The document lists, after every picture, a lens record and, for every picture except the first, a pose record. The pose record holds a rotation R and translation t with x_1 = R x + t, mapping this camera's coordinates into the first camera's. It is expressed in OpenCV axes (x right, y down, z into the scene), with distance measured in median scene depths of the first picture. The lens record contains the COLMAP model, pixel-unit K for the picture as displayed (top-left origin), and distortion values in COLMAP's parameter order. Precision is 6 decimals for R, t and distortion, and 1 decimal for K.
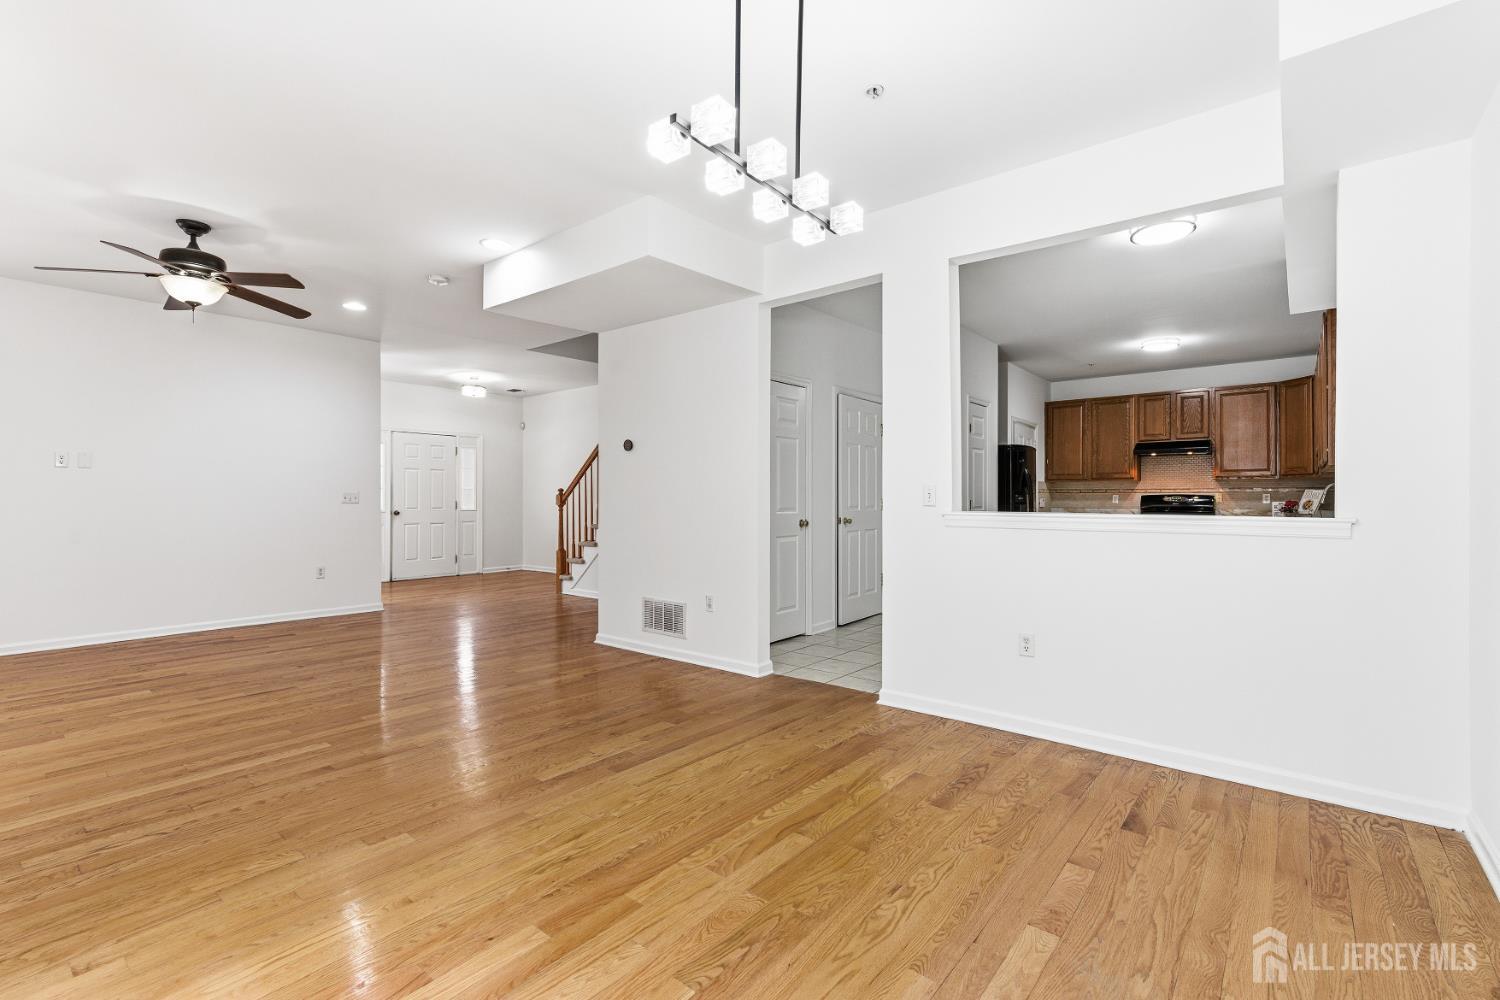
lens RADIAL K [[684.9, 0, 749.4], [0, 684.9, 496.5], [0, 0, 1]] dist [-0.000945, 0.000423]
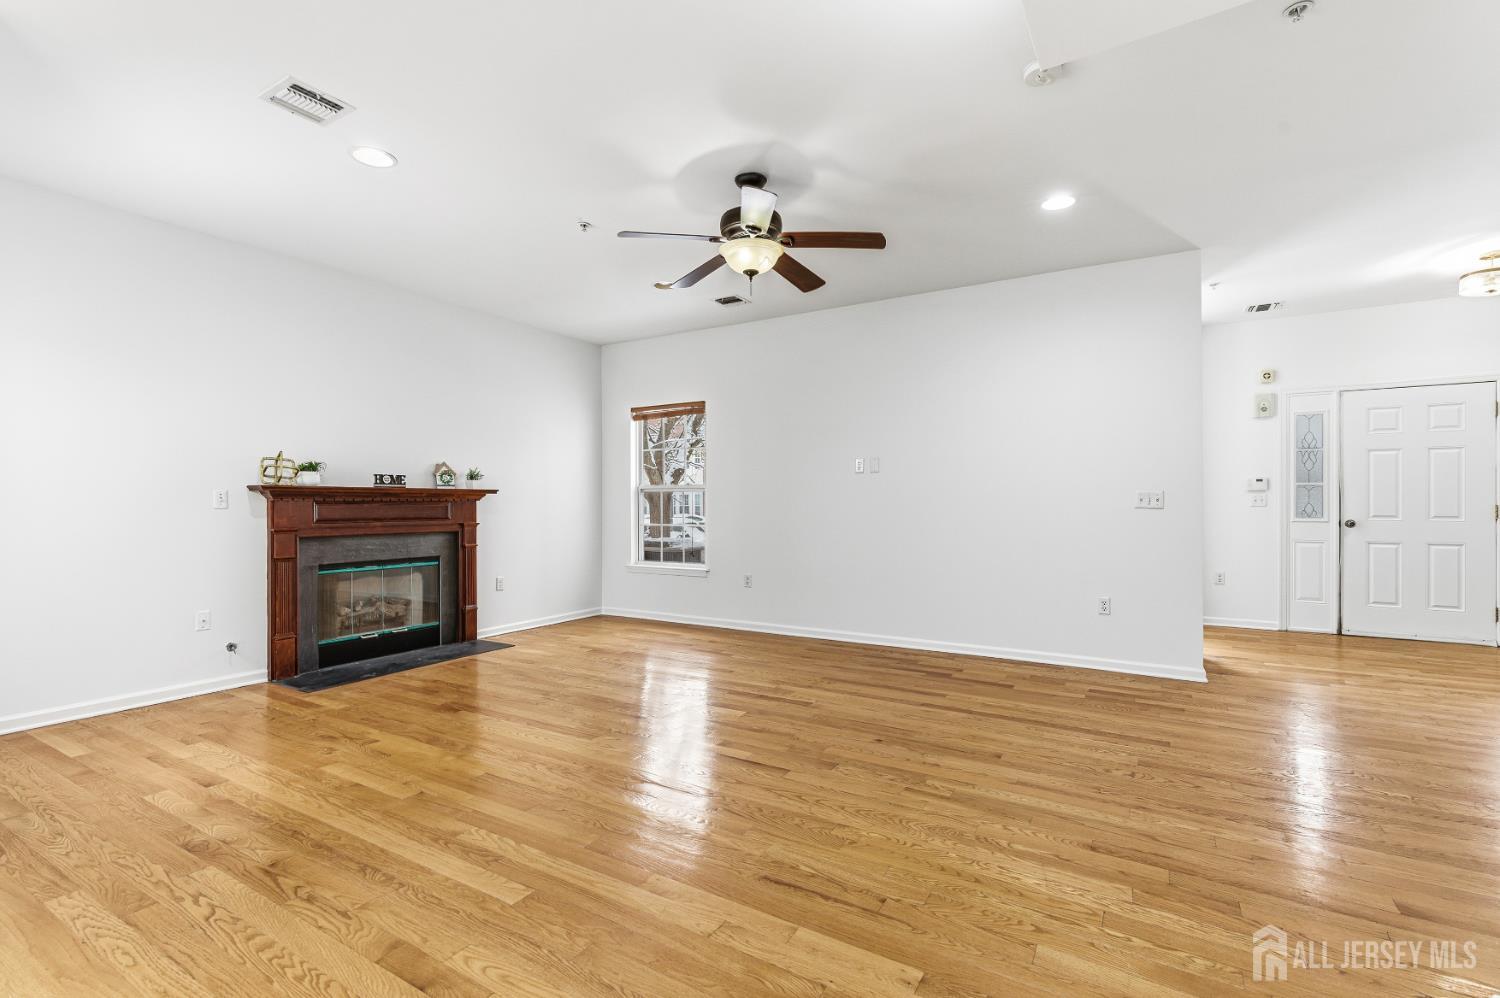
lens RADIAL K [[684.9, 0, 749.4], [0, 684.9, 495.5], [0, 0, 1]] dist [-0.000945, 0.000423]
pose [[0.143297, -0.005547, -0.989664, 0.012632], [0.004197, 0.999979, -0.004997, -0.000304], [0.989671, -0.003437, 0.143317, 0.436284]]
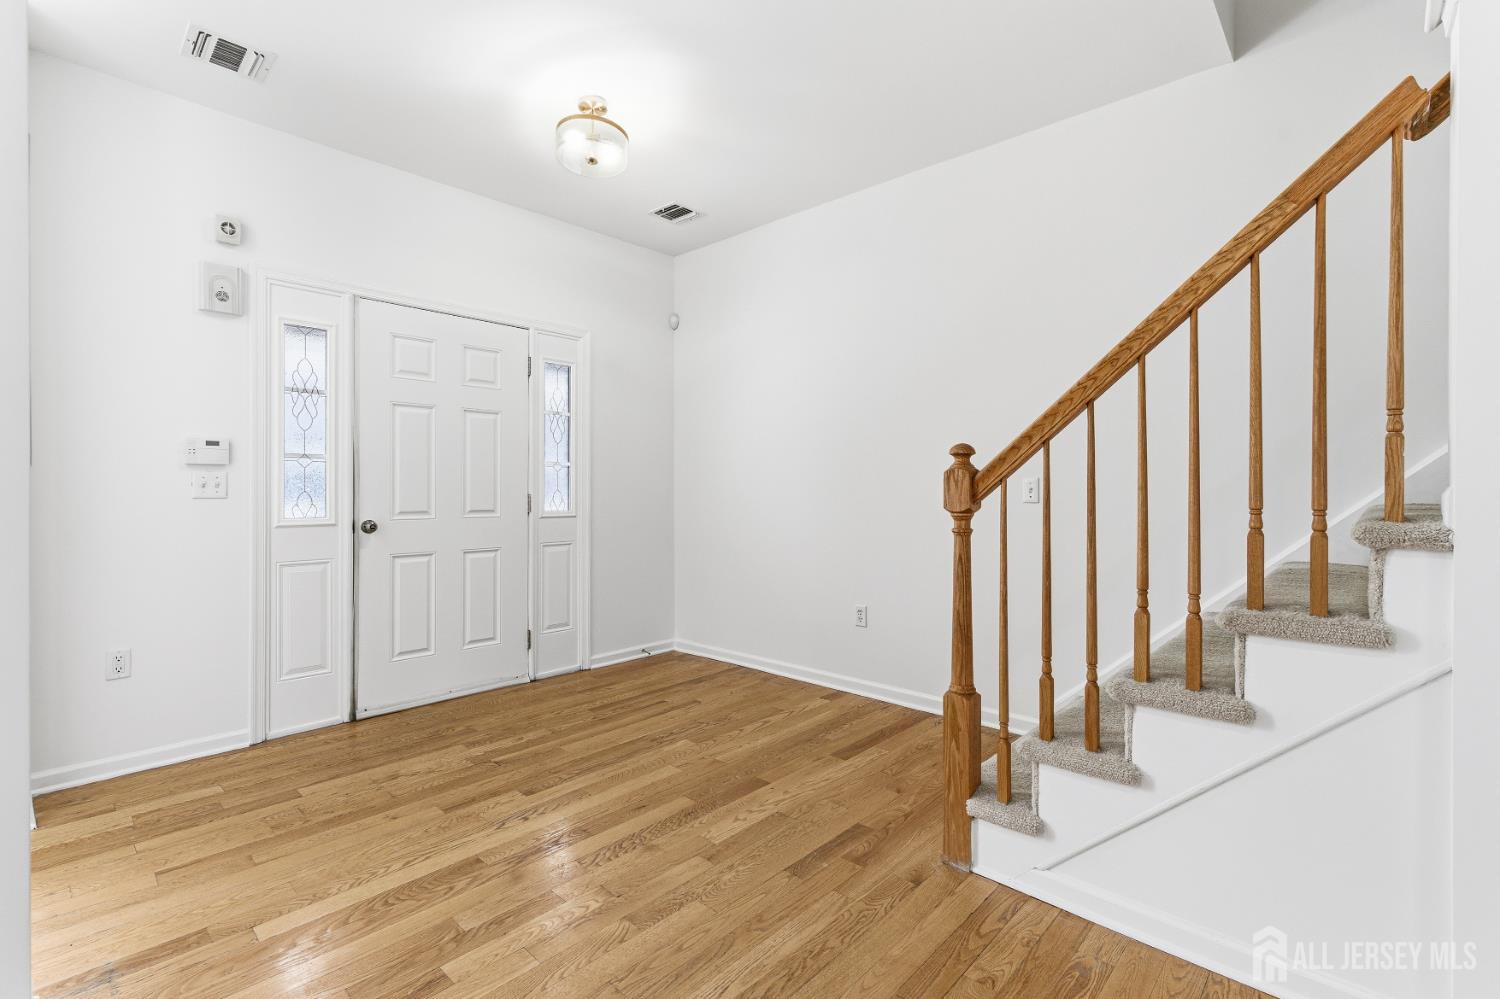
lens RADIAL K [[684.9, 0, 749.4], [0, 684.9, 496.0], [0, 0, 1]] dist [-0.000945, 0.000423]
pose [[0.997722, 0.001932, -0.067429, -0.335353], [-0.001375, 0.999965, 0.008313, 0.005648], [0.067443, -0.008201, 0.997689, 0.749767]]
